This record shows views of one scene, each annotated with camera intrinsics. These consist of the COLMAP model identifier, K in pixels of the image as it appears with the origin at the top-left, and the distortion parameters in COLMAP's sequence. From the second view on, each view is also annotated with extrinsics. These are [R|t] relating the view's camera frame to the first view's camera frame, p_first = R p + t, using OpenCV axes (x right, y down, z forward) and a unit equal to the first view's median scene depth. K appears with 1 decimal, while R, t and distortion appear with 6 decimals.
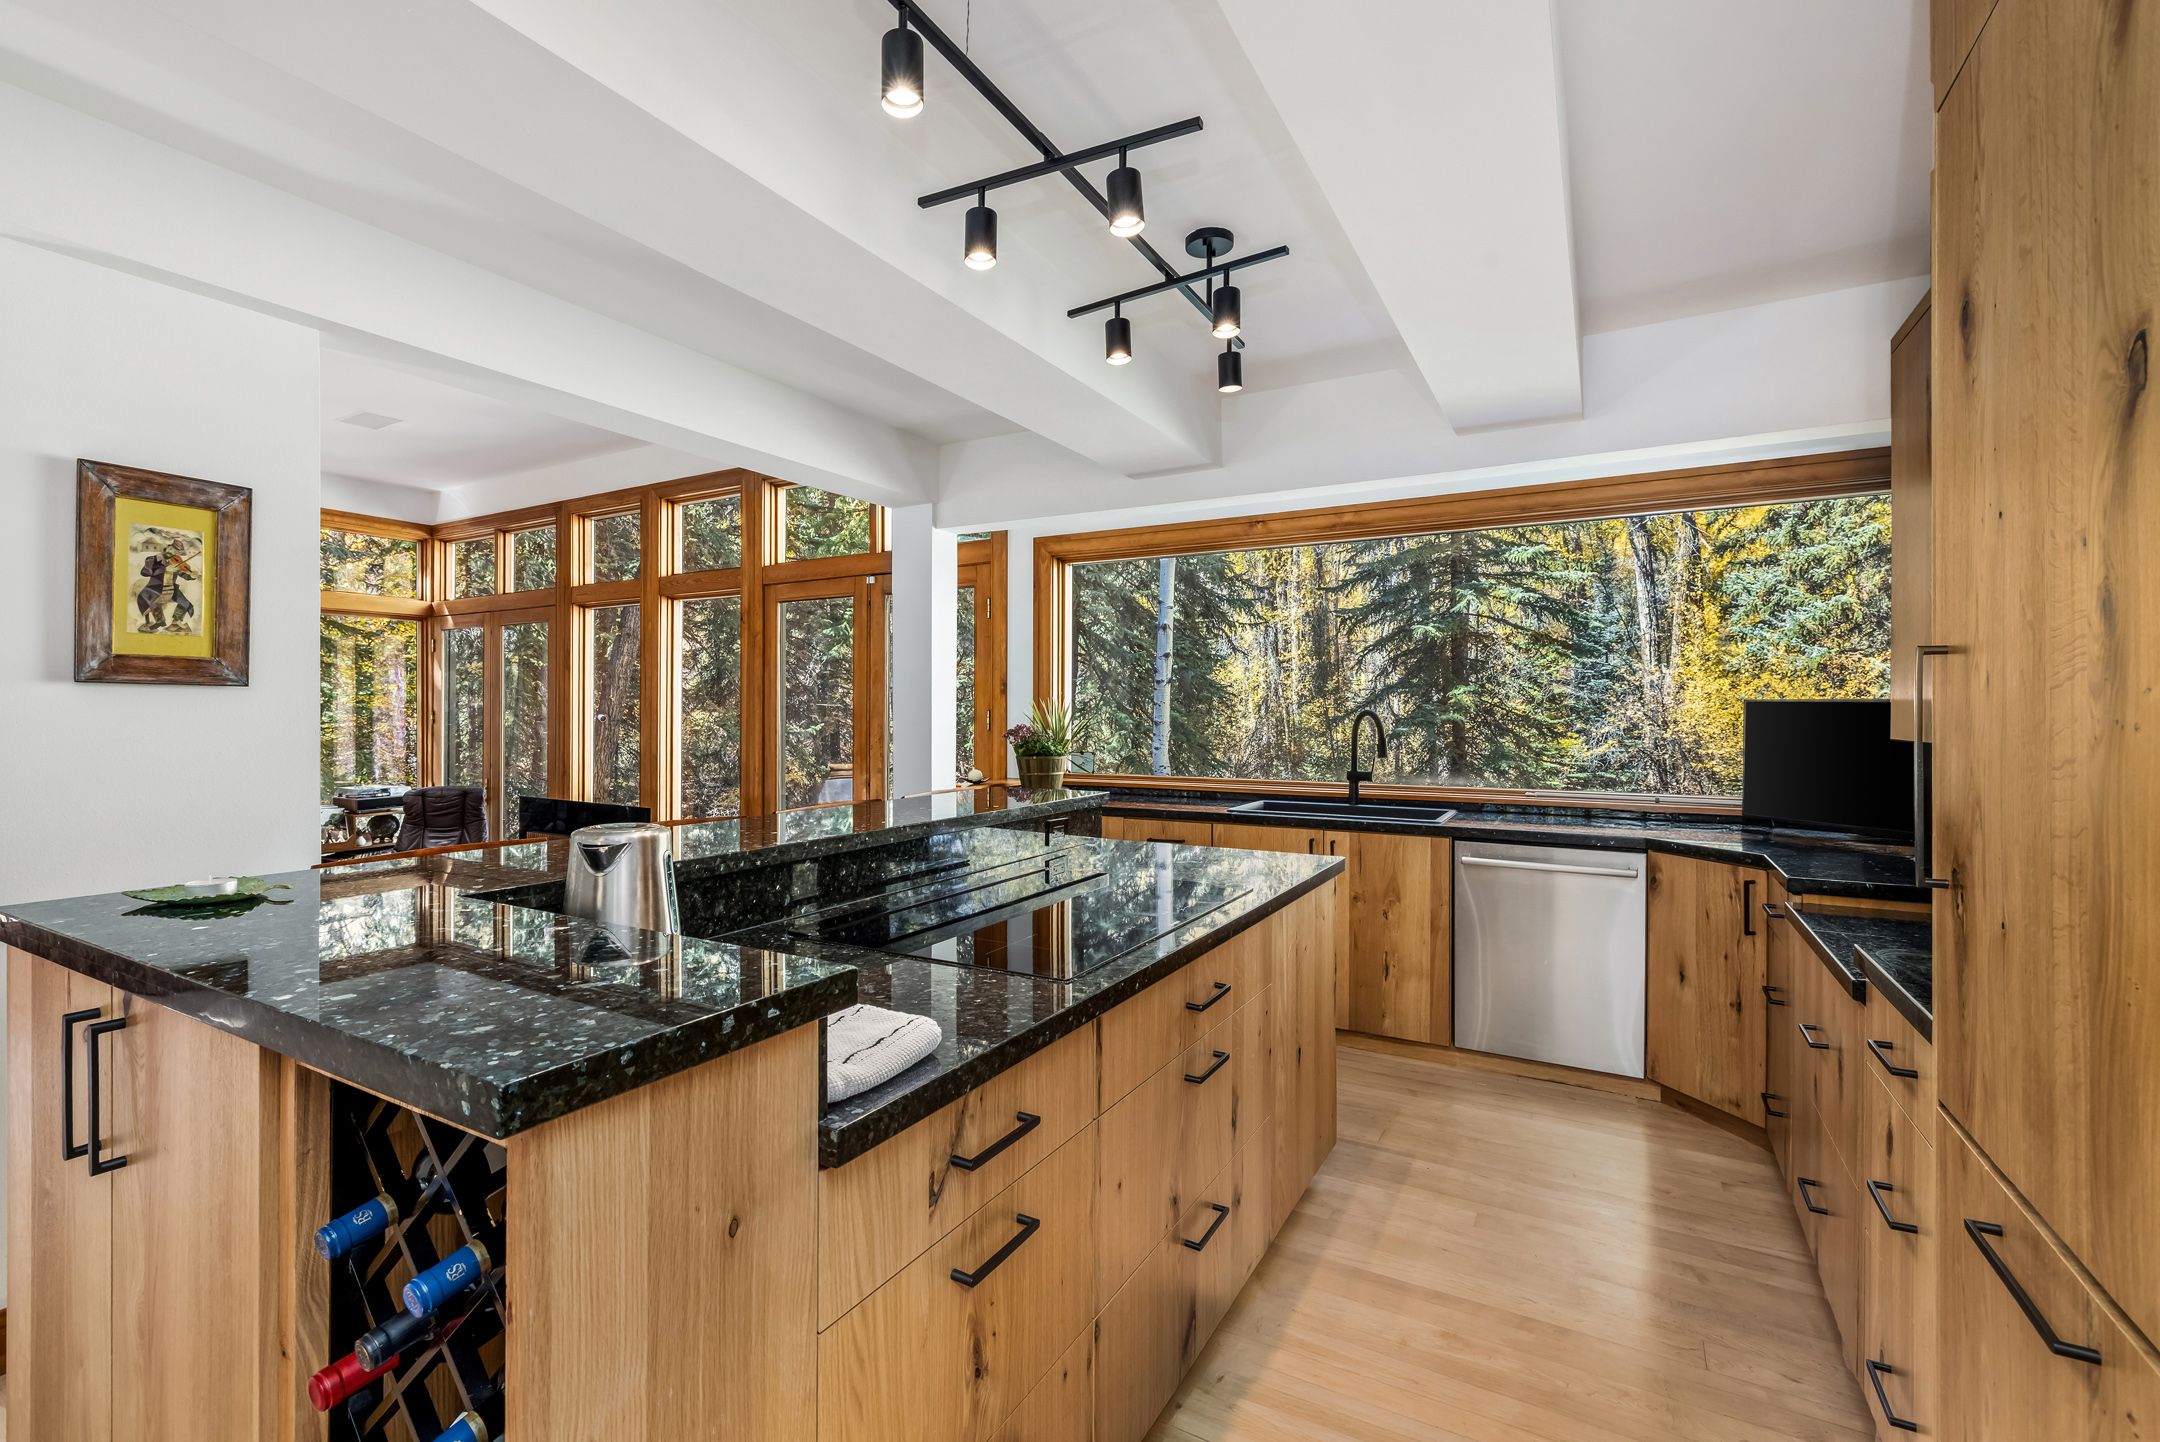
lens RADIAL K [[975.7, 0, 1013.5], [0, 975.7, 713.8], [0, 0, 1]] dist [-0.004105, -0.000119]
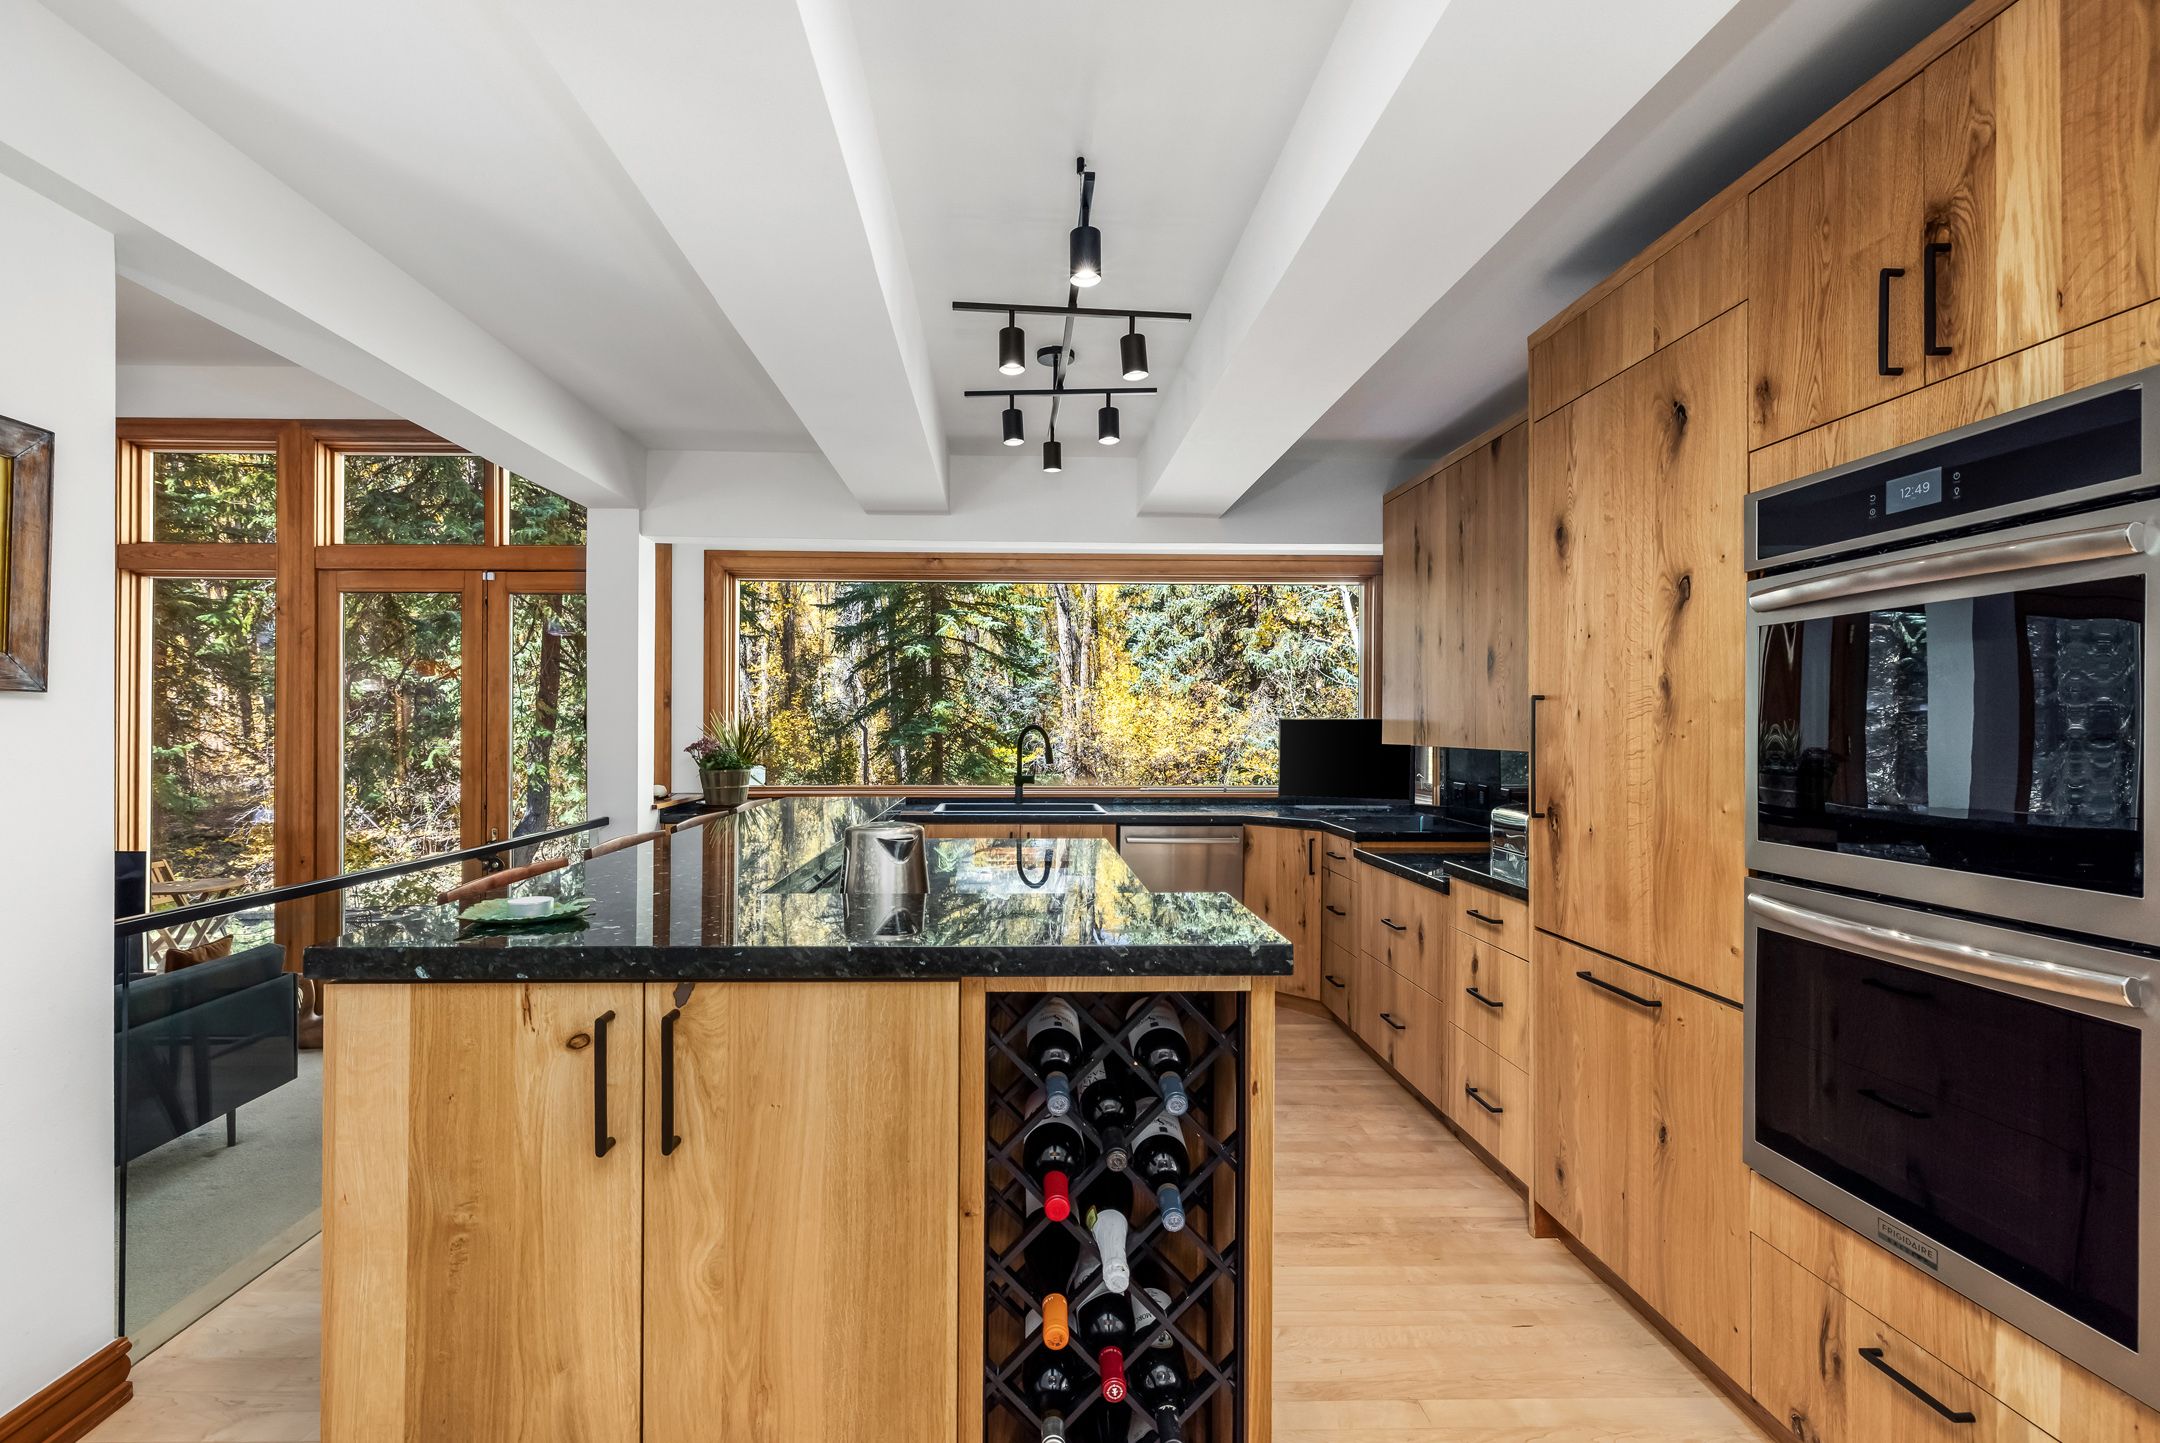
lens RADIAL K [[987.5, 0, 1047.9], [0, 987.5, 726.2], [0, 0, 1]] dist [-0.000404, -0.000011]
pose [[0.834507, 0.001482, 0.550996, -0.404761], [-0.001509, 0.999999, -0.000404, -0.002124], [-0.550996, -0.000495, 0.834508, -0.051589]]
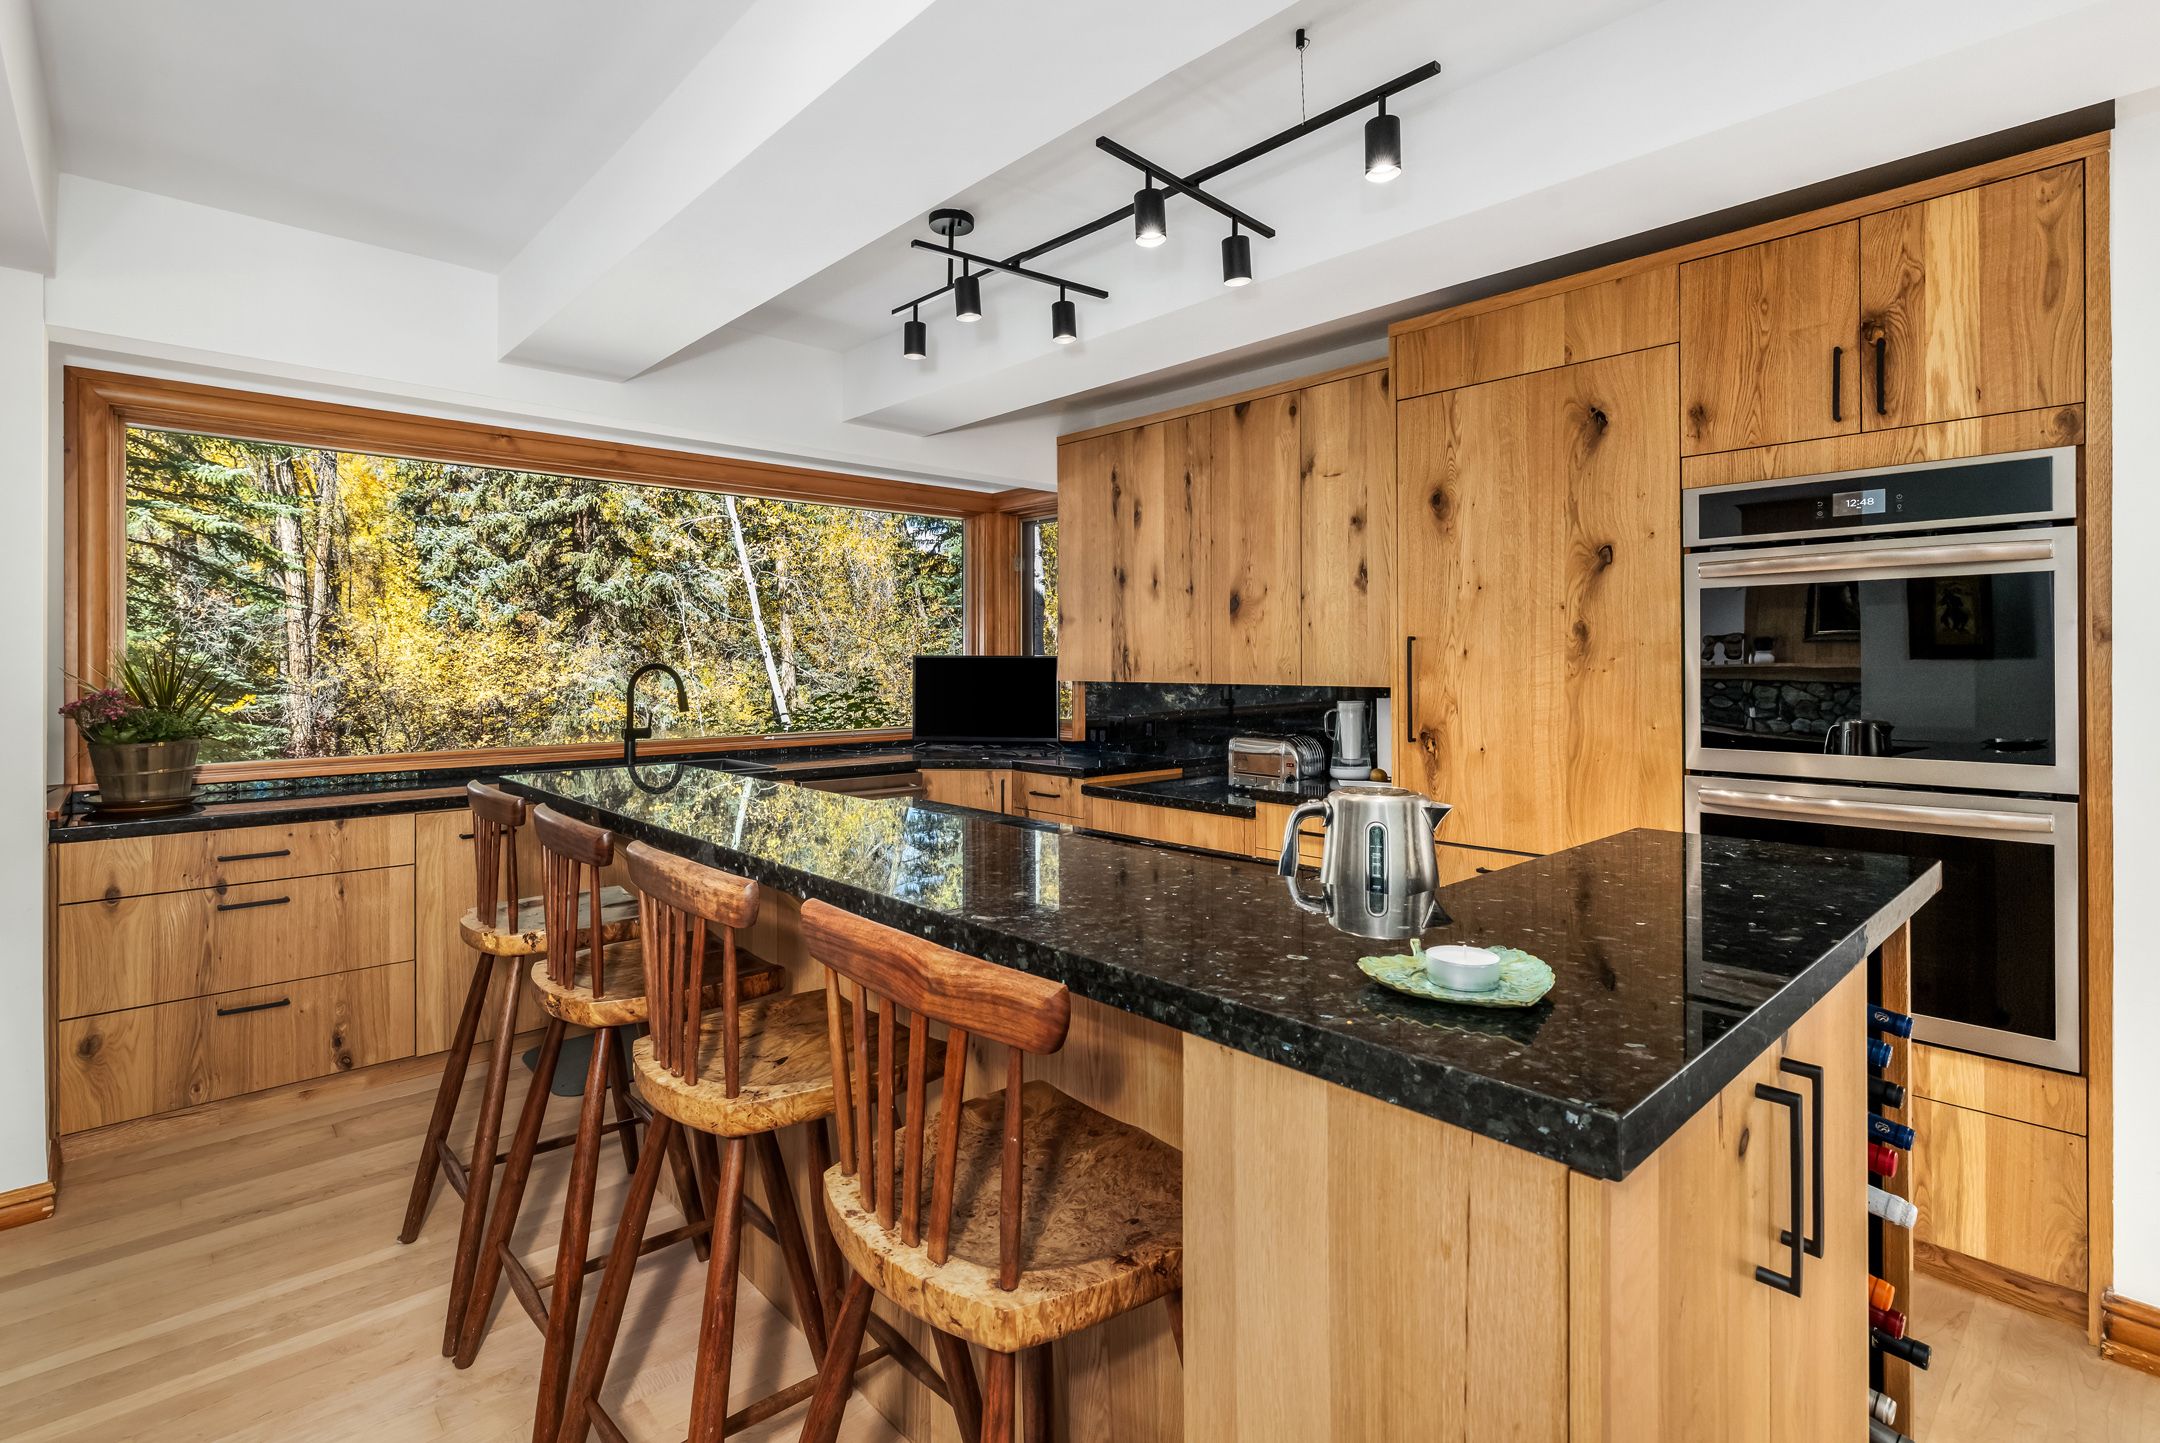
lens RADIAL K [[1013.2, 0, 1045.0], [0, 1013.2, 662.6], [0, 0, 1]] dist [-0.002788, 0.000607]
pose [[0.288472, -0.001423, 0.957487, -0.649218], [0.003519, 0.999994, 0.000427, -0.005275], [-0.957482, 0.003246, 0.288475, 0.464046]]
